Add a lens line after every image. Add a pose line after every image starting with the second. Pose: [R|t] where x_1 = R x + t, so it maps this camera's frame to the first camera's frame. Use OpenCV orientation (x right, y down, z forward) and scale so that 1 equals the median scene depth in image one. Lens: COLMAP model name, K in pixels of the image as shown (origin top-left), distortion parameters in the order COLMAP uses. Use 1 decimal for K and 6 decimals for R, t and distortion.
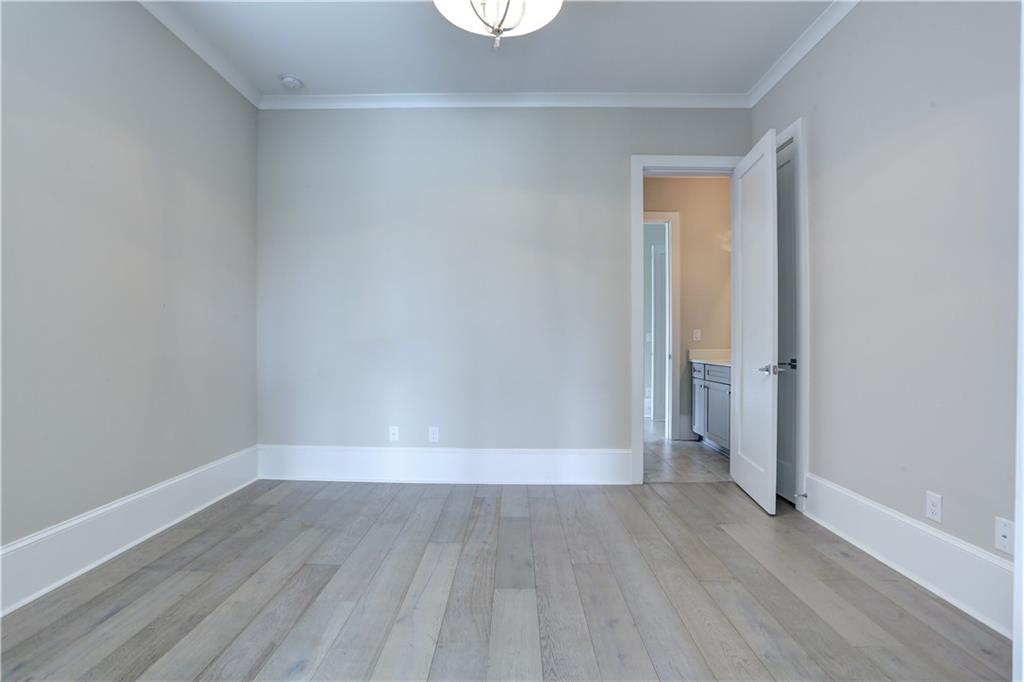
lens RADIAL K [[497.6, 0, 511.3], [0, 497.6, 340.6], [0, 0, 1]] dist [-0.052248, 0.012147]
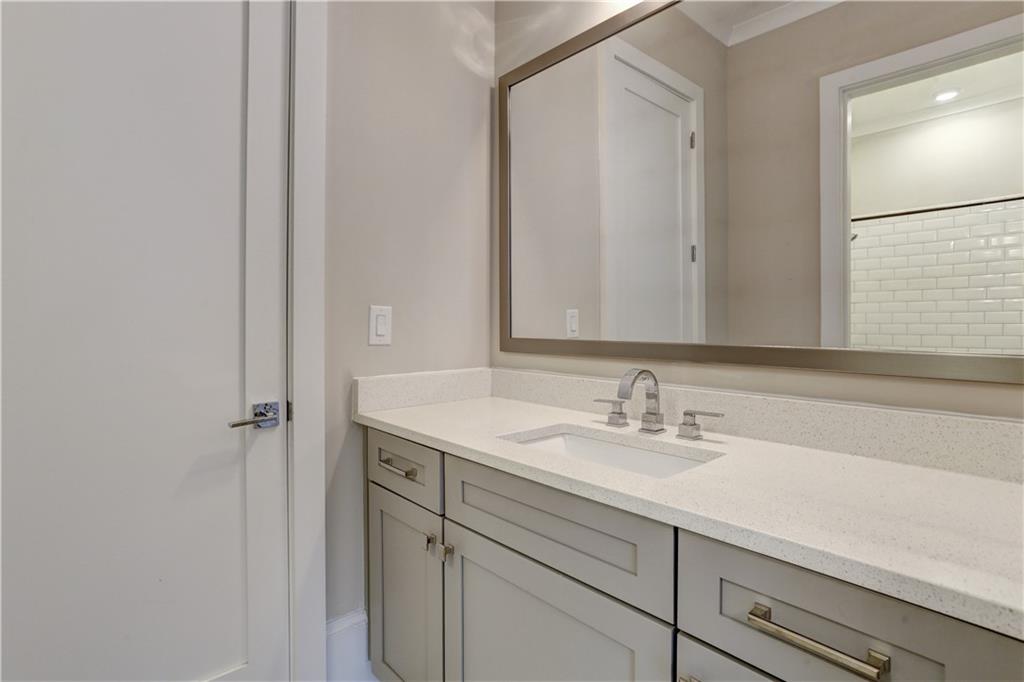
lens RADIAL K [[497.6, 0, 510.9], [0, 497.6, 337.8], [0, 0, 1]] dist [-0.052248, 0.012147]
pose [[0.741290, -0.017673, 0.670952, 0.240179], [0.009016, 0.999825, 0.016374, -0.007598], [-0.671124, -0.006089, 0.741320, 0.740106]]
